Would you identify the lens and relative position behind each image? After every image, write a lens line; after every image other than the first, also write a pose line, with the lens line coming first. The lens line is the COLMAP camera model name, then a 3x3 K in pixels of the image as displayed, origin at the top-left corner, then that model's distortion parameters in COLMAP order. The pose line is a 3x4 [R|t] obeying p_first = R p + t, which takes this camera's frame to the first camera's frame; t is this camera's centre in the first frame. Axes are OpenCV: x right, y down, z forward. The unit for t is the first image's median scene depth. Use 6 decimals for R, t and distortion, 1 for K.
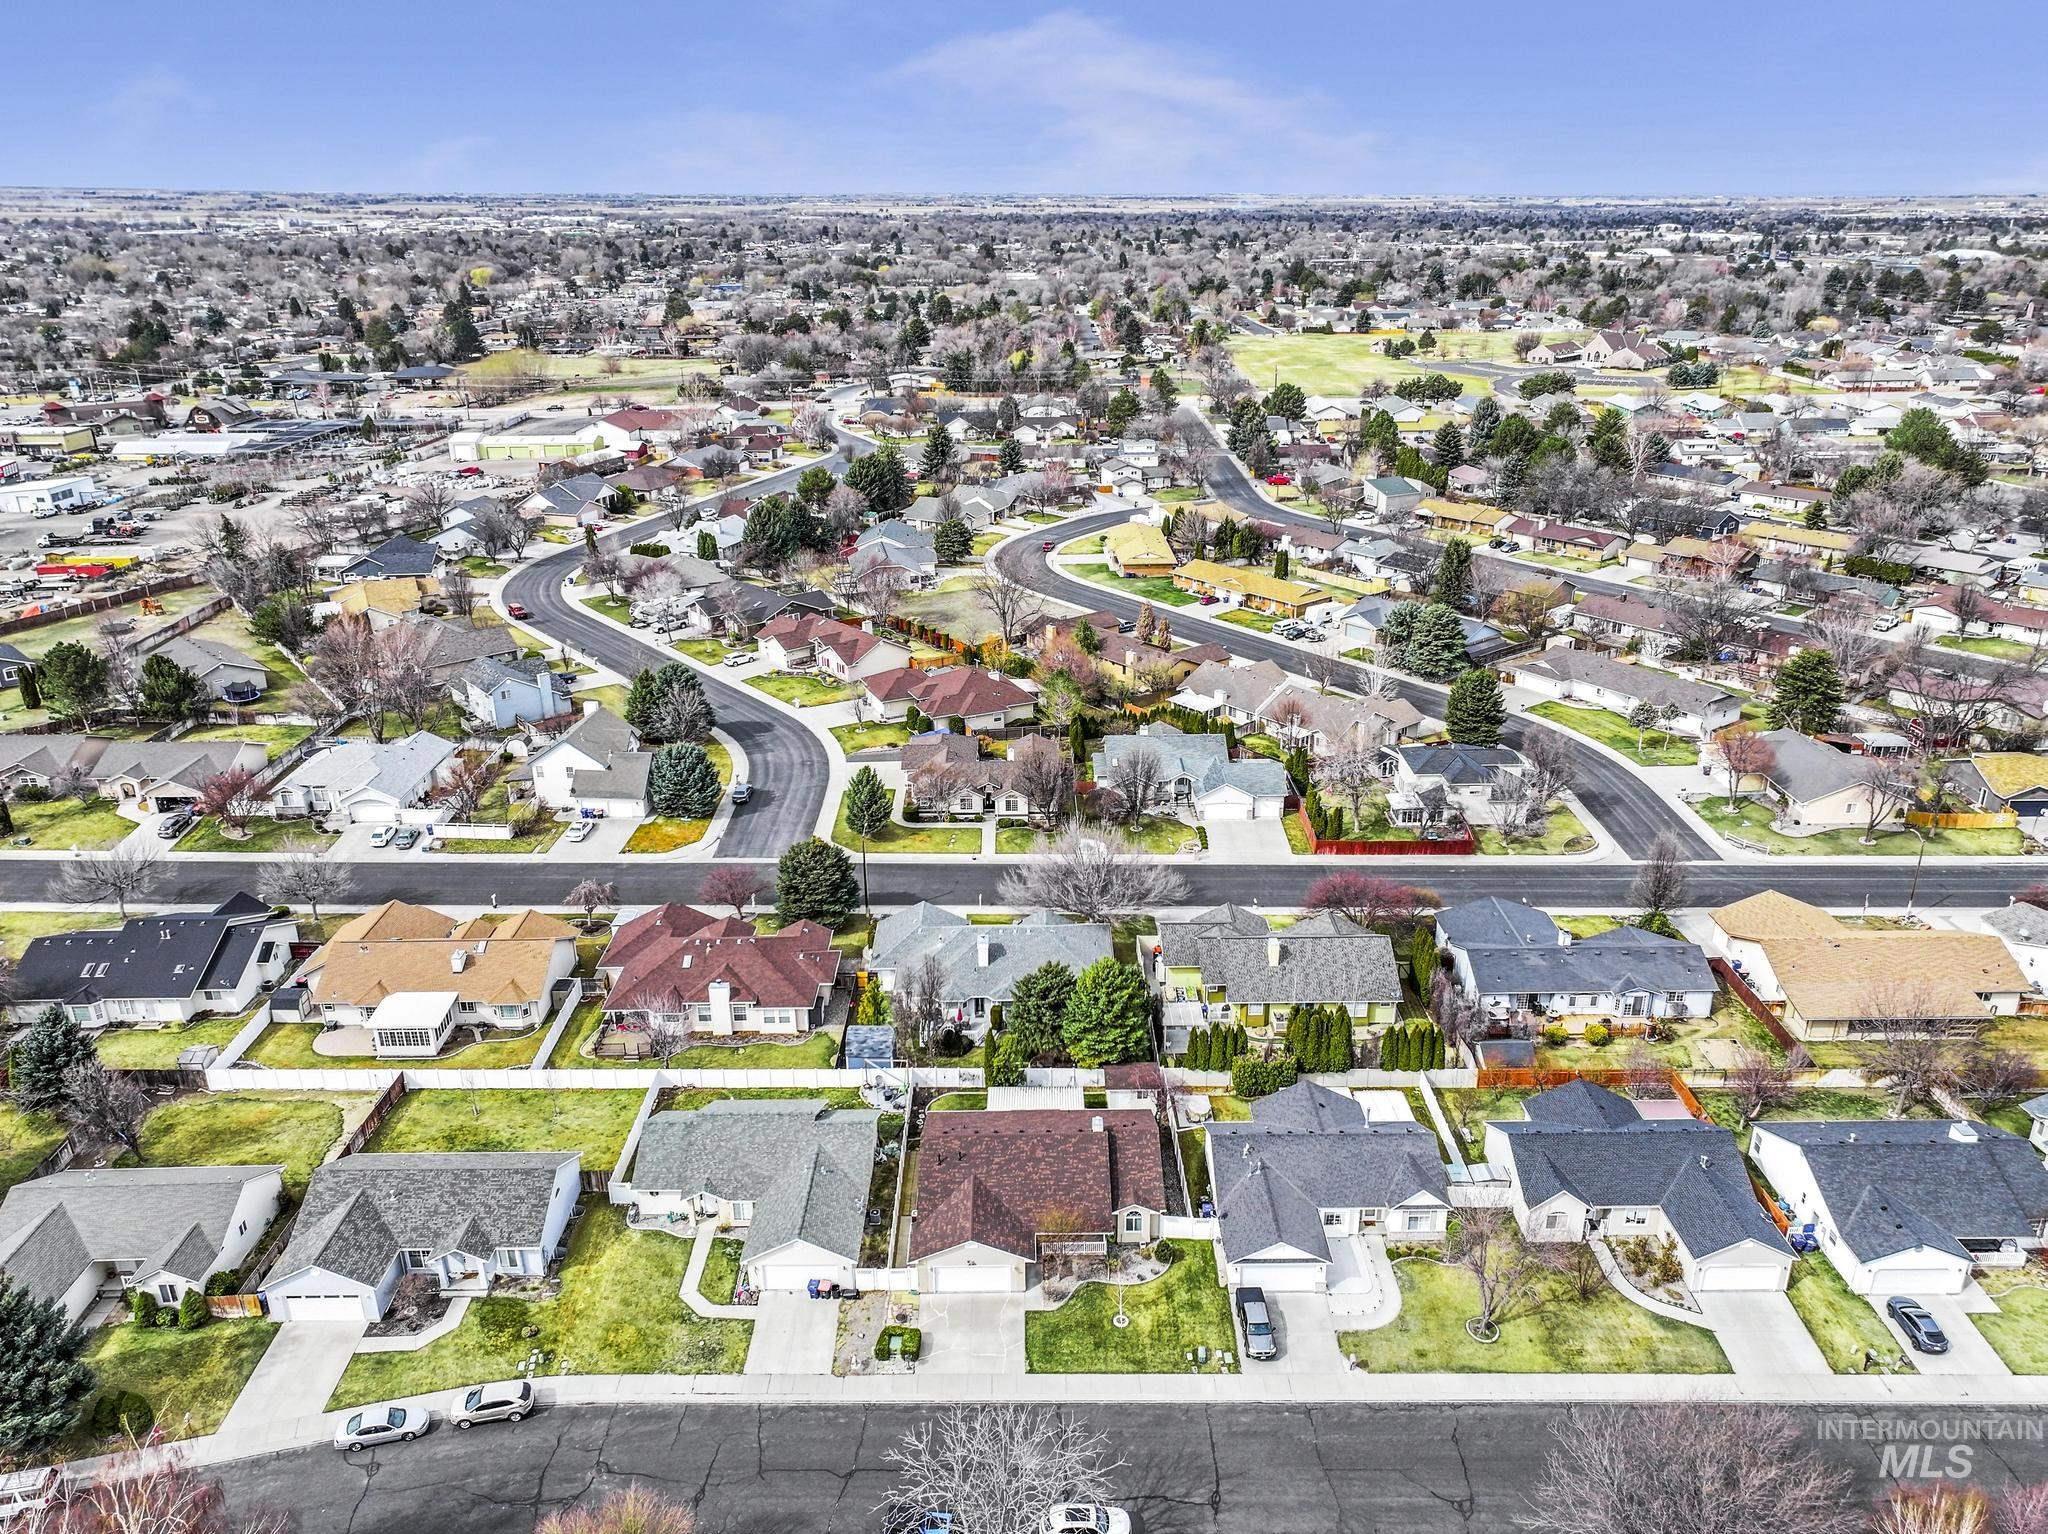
lens RADIAL K [[1440.0, 0, 1024.0], [0, 1440.0, 767.0], [0, 0, 1]] dist [0.005616, 0.011066]
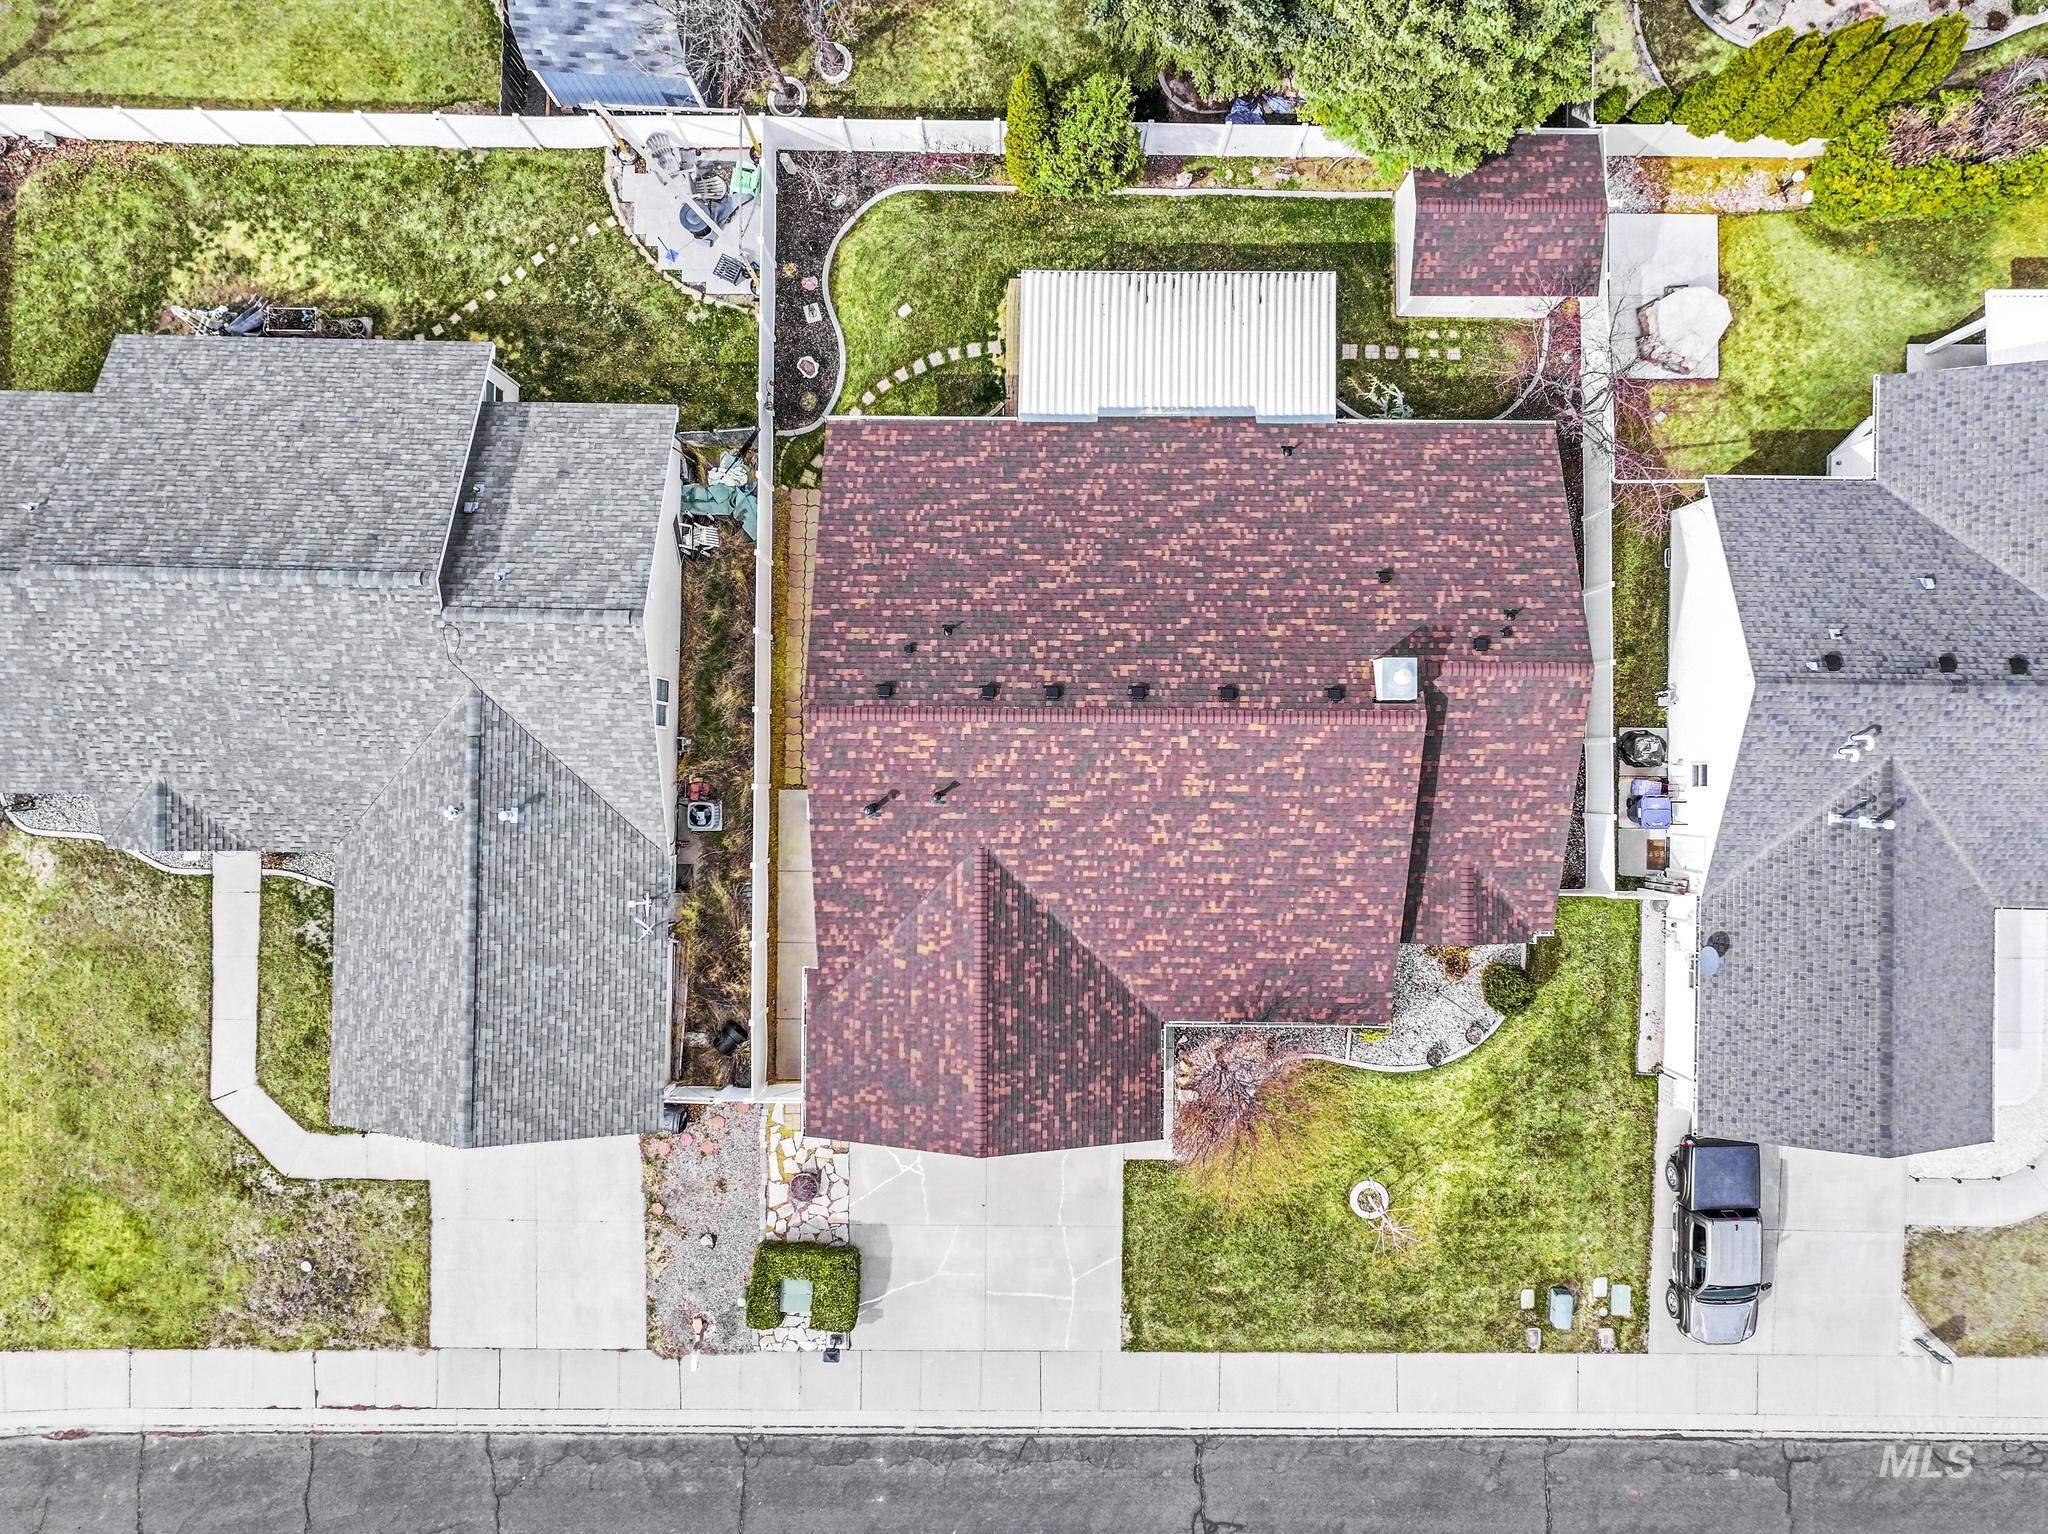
lens RADIAL K [[1440.0, 0, 1024.0], [0, 1440.0, 767.0], [0, 0, 1]] dist [0.005616, 0.011066]
pose [[0.999908, 0.011335, 0.007398, -0.030665], [-0.011139, 0.378499, 0.925535, -0.021139], [0.007691, -0.925532, 0.378590, 0.968013]]
